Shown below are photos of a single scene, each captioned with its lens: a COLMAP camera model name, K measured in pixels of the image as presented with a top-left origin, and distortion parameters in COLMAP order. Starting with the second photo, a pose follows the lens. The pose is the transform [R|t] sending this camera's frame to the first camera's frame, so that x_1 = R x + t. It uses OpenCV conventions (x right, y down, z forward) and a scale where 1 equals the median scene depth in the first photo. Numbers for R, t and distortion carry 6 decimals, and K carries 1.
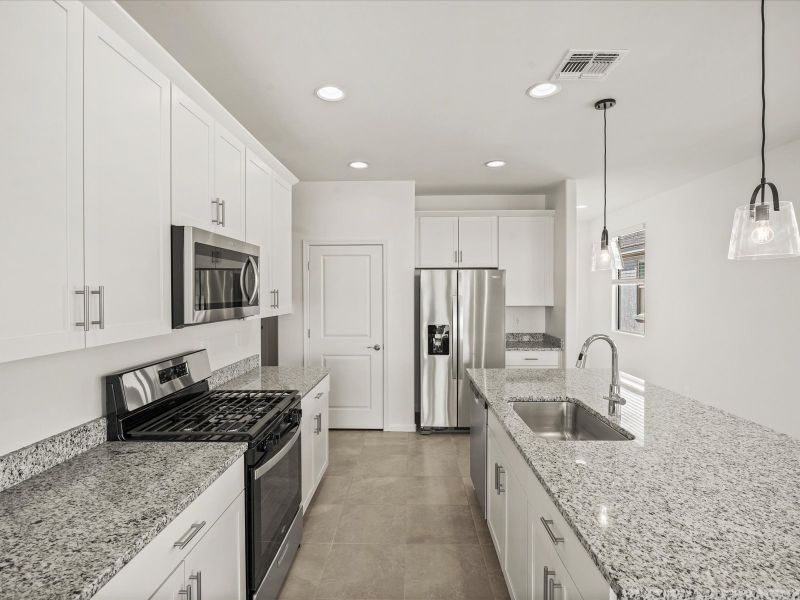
lens RADIAL K [[403.0, 0, 400.0], [0, 403.0, 300.0], [0, 0, 1]] dist [-0.002395, -0.000479]
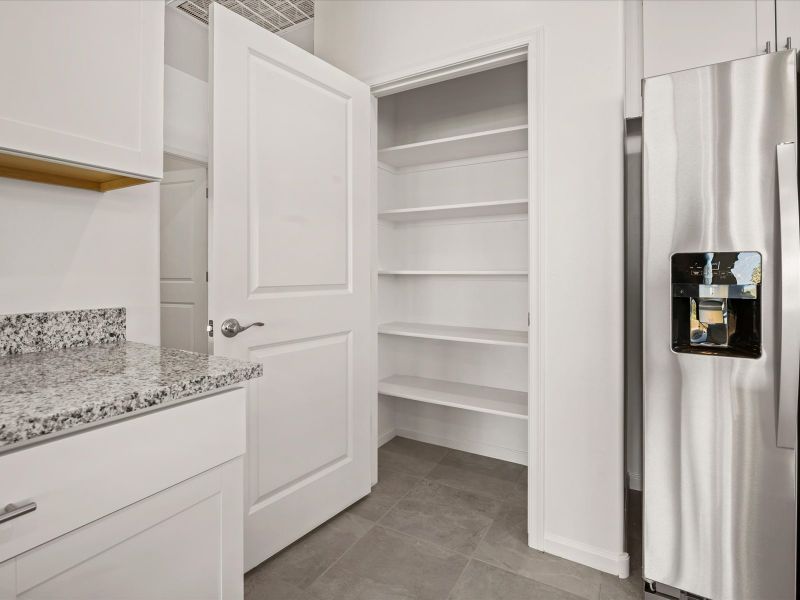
lens RADIAL K [[403.0, 0, 400.0], [0, 403.0, 300.0], [0, 0, 1]] dist [-0.002395, -0.000479]
pose [[0.879326, 0.005072, -0.476194, 0.033043], [-0.010426, 0.999909, -0.008602, 0.102030], [0.476107, 0.012528, 0.879298, 0.632396]]
